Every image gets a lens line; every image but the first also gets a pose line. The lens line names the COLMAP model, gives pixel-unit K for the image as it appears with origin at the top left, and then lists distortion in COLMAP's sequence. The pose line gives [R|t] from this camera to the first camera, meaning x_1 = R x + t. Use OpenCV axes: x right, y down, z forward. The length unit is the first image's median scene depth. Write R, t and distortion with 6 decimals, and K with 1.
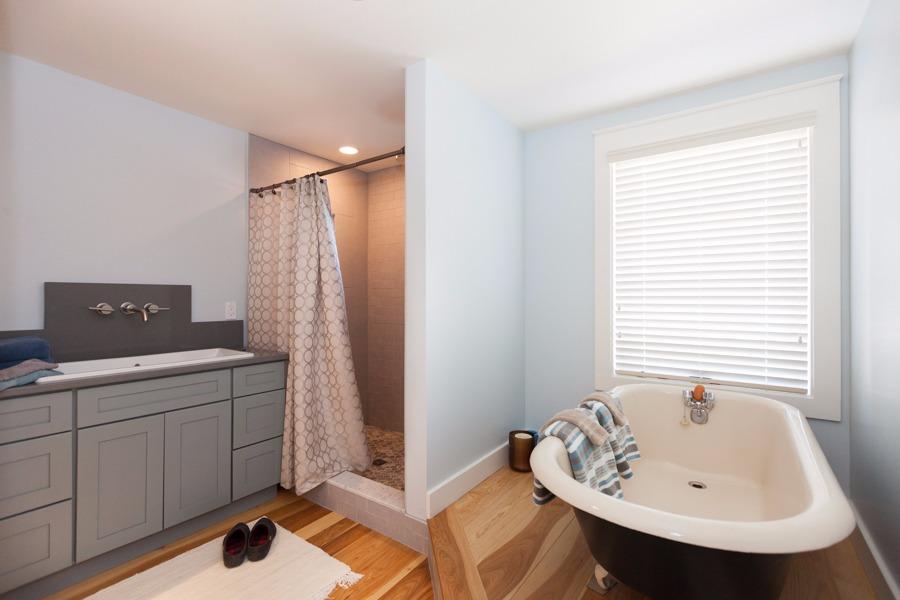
lens RADIAL K [[413.6, 0, 448.1], [0, 413.6, 292.3], [0, 0, 1]] dist [0.002919, 0.000487]
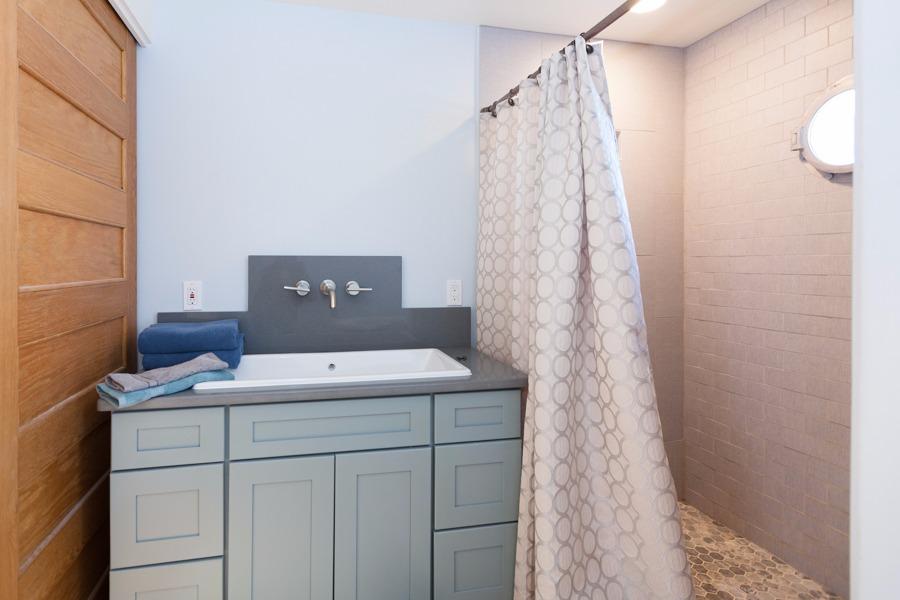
lens RADIAL K [[451.4, 0, 390.1], [0, 451.4, 264.3], [0, 0, 1]] dist [0.001023, -0.000409]
pose [[0.737710, 0.003138, -0.675110, -0.112340], [0.005288, 0.999932, 0.010427, -0.011770], [0.675097, -0.011262, 0.737643, 0.426865]]
